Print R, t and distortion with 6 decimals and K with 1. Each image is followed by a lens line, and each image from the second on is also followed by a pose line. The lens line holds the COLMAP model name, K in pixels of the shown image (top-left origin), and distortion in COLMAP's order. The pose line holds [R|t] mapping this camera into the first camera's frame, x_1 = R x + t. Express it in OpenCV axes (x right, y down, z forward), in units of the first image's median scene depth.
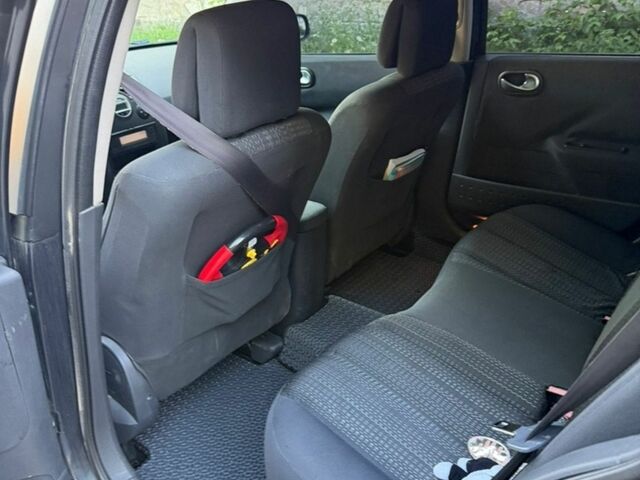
lens RADIAL K [[610.8, 0, 320.0], [0, 610.8, 240.0], [0, 0, 1]] dist [0.112697, -0.255829]
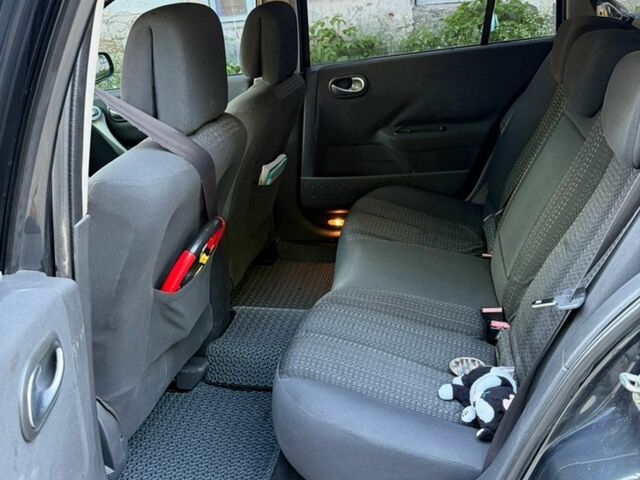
lens RADIAL K [[610.8, 0, 320.0], [0, 610.8, 240.0], [0, 0, 1]] dist [0.112697, -0.255829]
pose [[0.894852, -0.199050, 0.399524, -0.252219], [0.232015, 0.972069, -0.035364, 0.054998], [-0.381326, 0.124341, 0.916040, 0.011377]]
